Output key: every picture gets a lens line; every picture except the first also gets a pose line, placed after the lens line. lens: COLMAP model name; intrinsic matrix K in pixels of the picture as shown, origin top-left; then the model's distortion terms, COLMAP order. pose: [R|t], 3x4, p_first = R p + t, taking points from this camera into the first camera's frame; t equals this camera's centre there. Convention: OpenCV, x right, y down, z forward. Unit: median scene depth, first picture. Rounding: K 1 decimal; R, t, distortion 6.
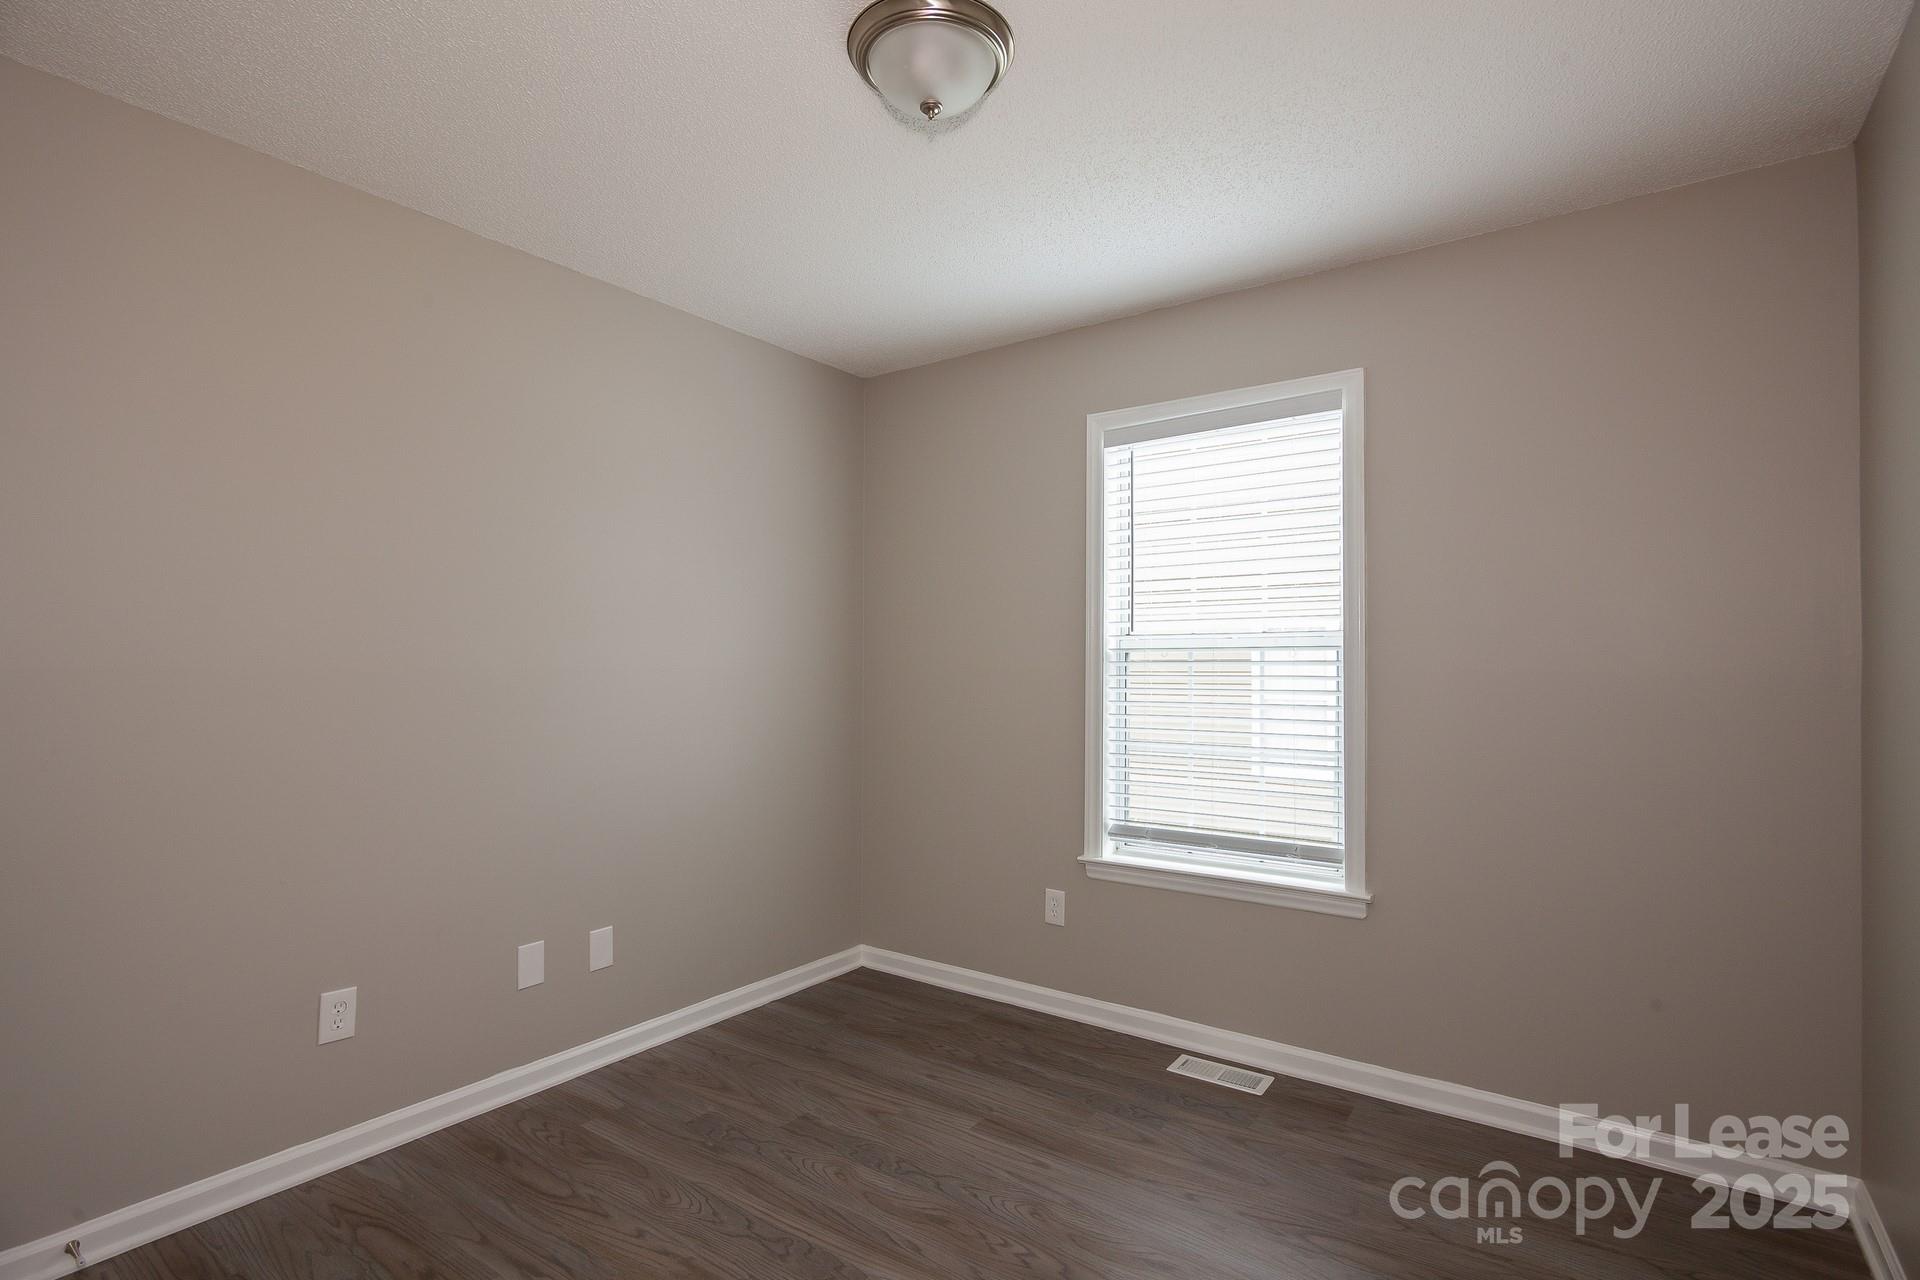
lens RADIAL K [[944.4, 0, 963.9], [0, 944.4, 650.6], [0, 0, 1]] dist [0.013115, -0.001415]
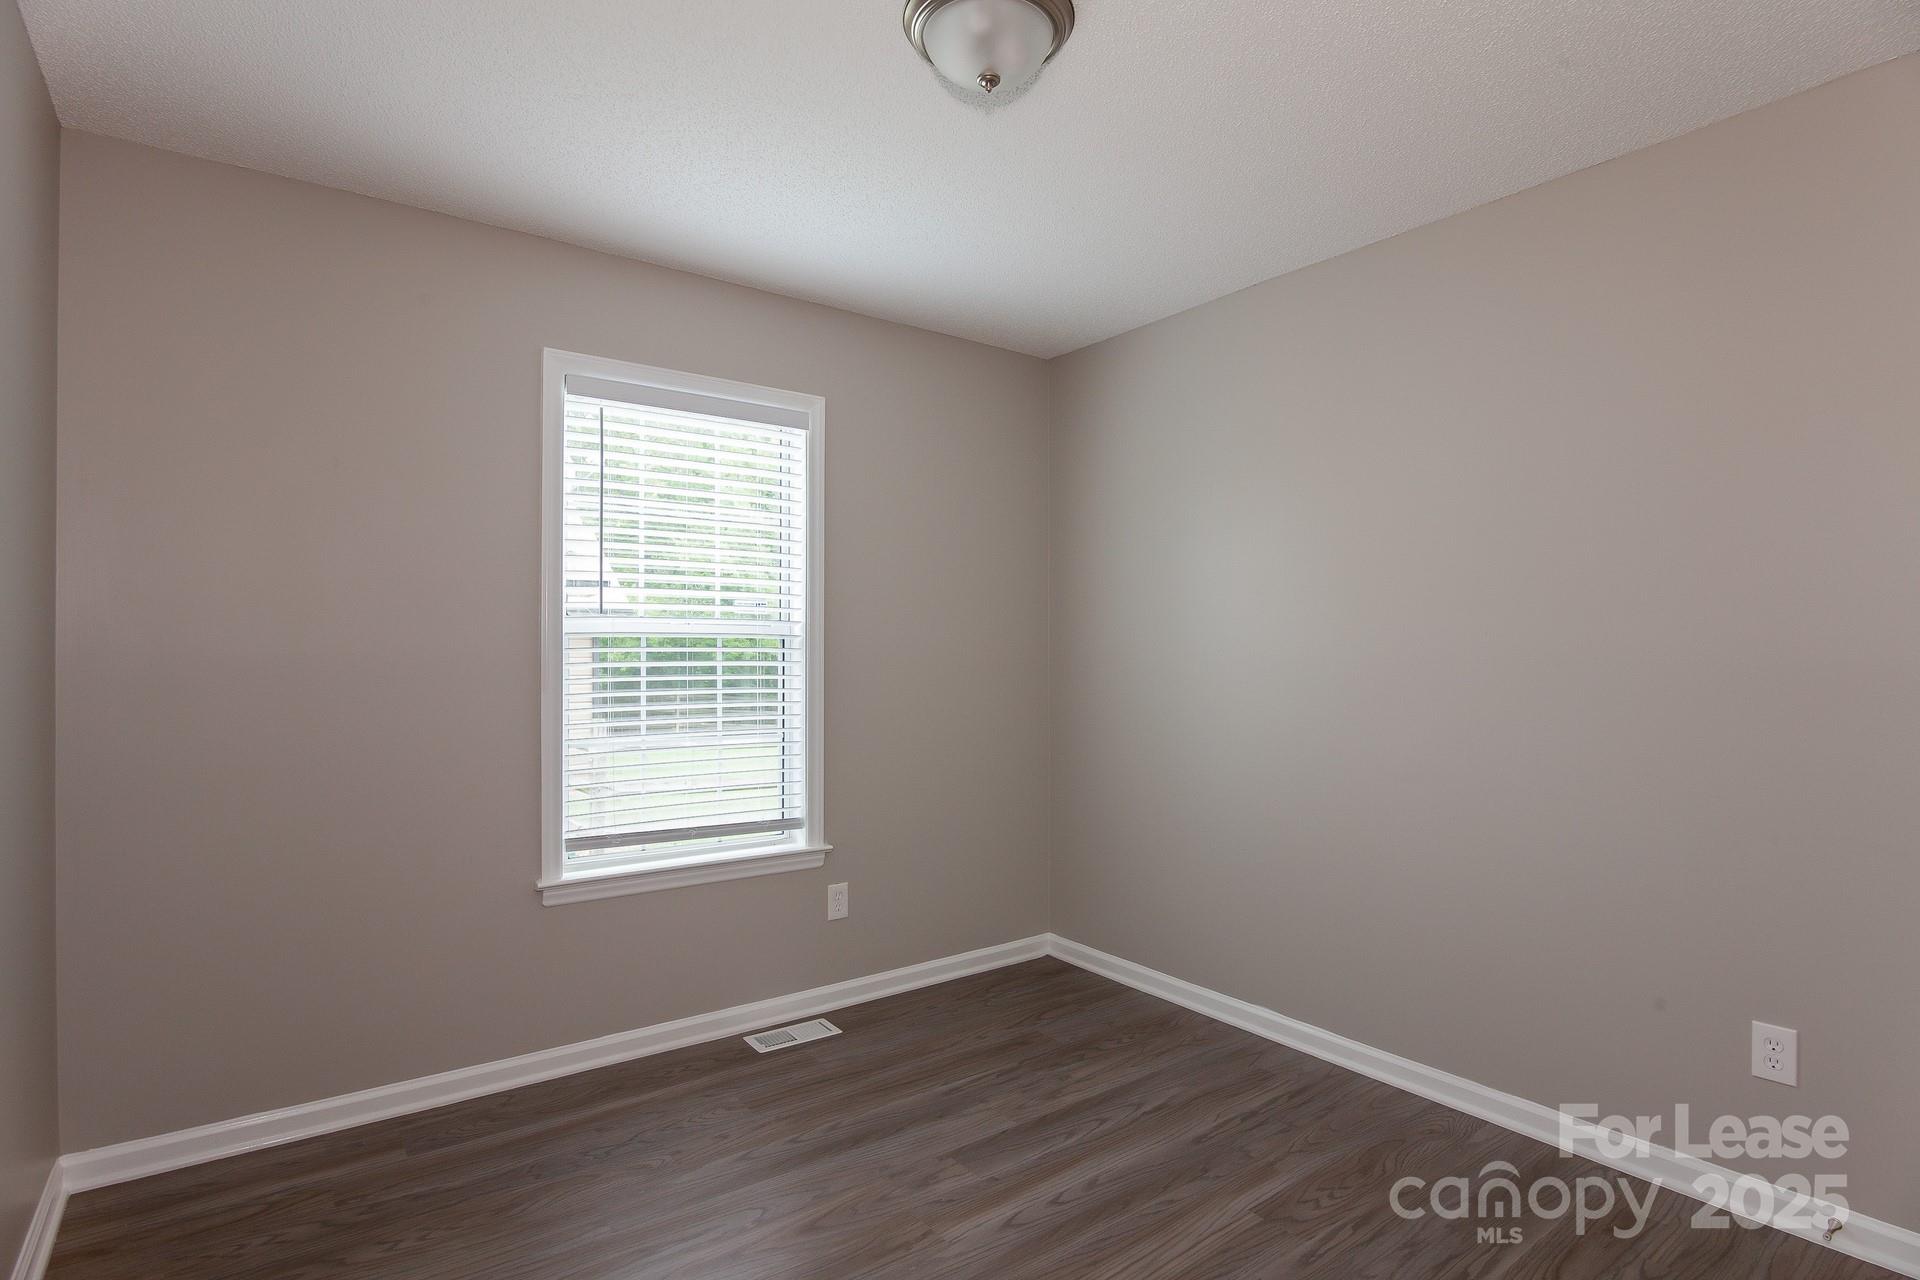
lens RADIAL K [[944.4, 0, 963.9], [0, 944.4, 650.6], [0, 0, 1]] dist [0.013115, -0.001415]
pose [[0.317722, 0.006121, 0.948164, -0.563575], [-0.018900, 0.999821, -0.000122, 0.008935], [-0.947996, -0.017881, 0.317781, 0.406109]]
